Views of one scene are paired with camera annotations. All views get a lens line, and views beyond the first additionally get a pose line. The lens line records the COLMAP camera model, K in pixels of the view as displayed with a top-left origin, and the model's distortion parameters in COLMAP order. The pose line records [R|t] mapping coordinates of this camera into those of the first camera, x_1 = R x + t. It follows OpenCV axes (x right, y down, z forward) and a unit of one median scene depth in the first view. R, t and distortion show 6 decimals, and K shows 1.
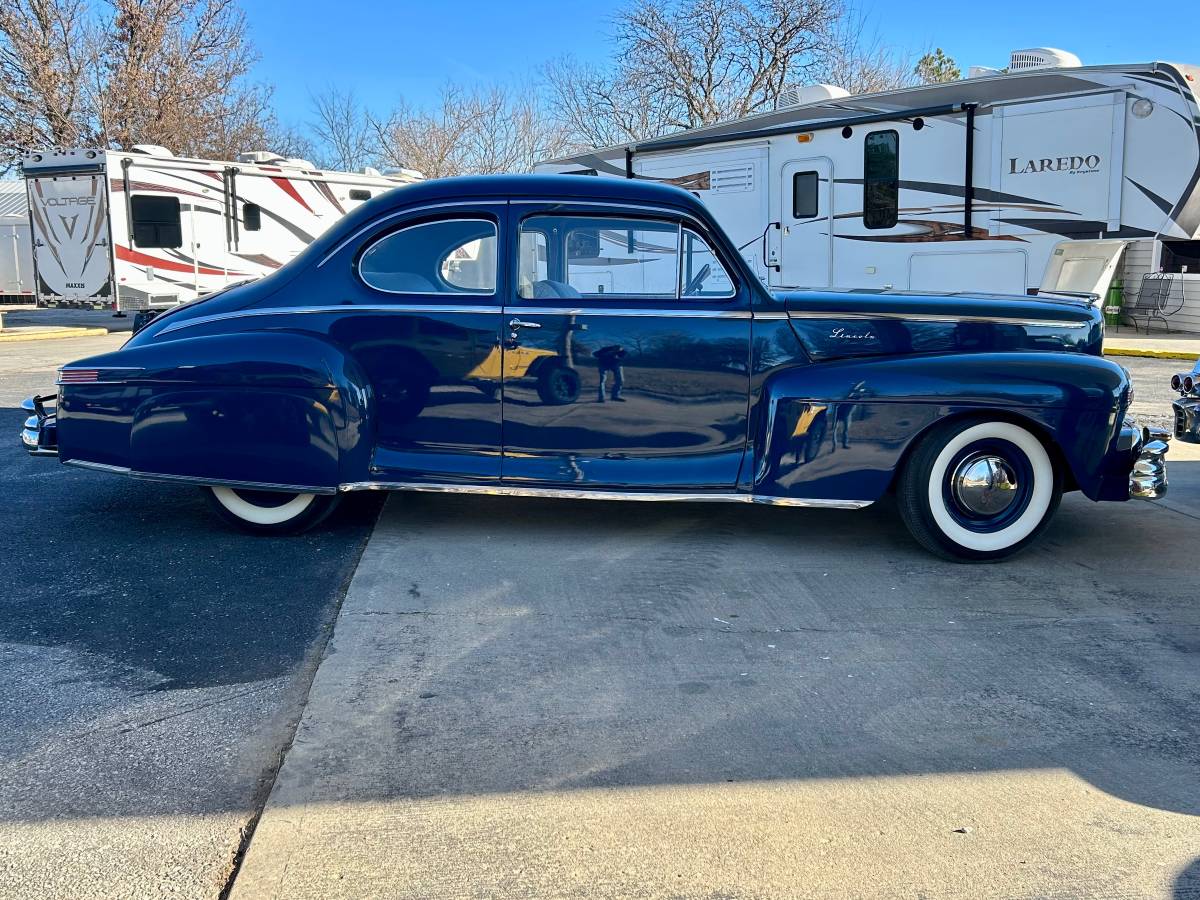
lens RADIAL K [[1105.3, 0, 600.0], [0, 1105.3, 450.0], [0, 0, 1]] dist [0.008556, -0.008738]
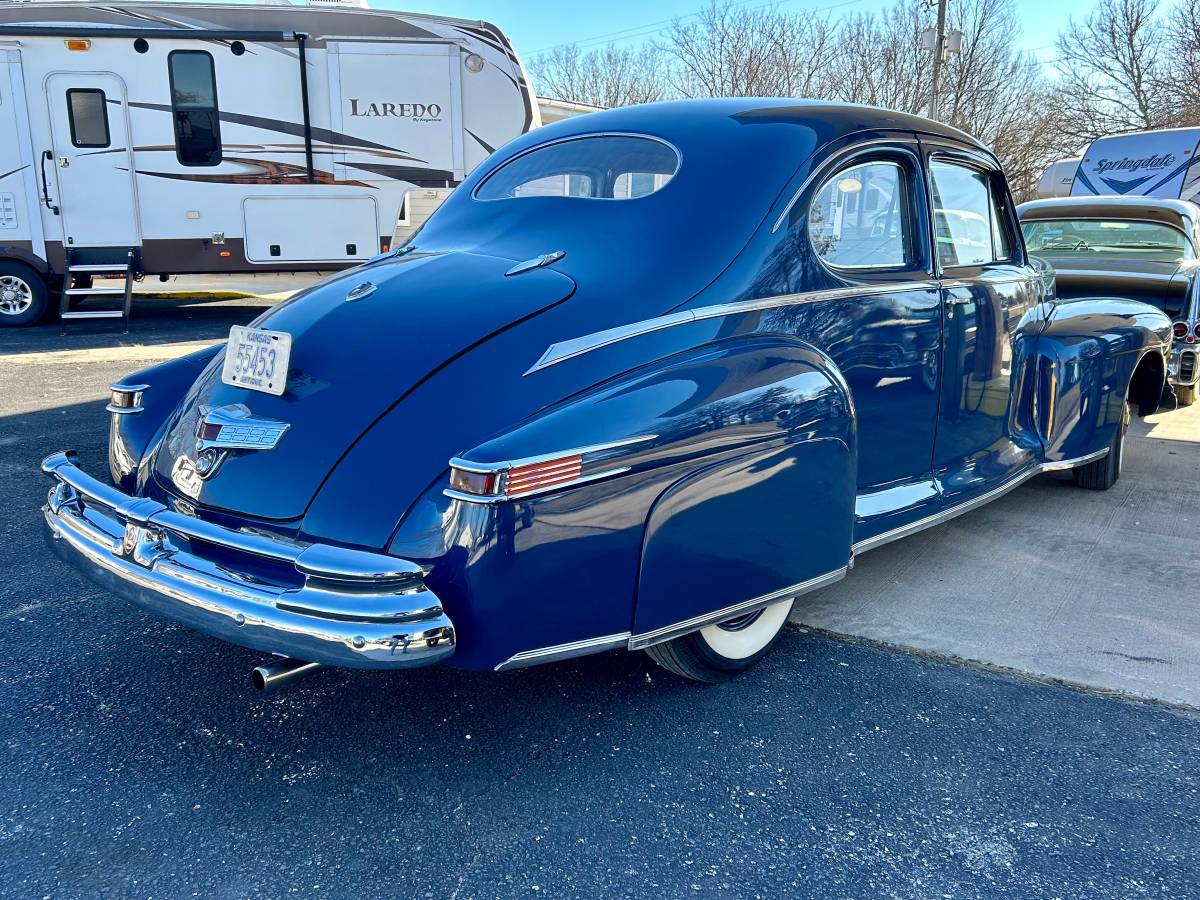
lens RADIAL K [[1096.8, 0, 569.2], [0, 1096.8, 447.9], [0, 0, 1]] dist [0.036084, -0.003097]
pose [[0.586872, -0.162748, 0.793155, -0.313095], [0.121636, 0.986195, 0.112357, -0.046833], [-0.800491, 0.030537, 0.598566, 0.270951]]
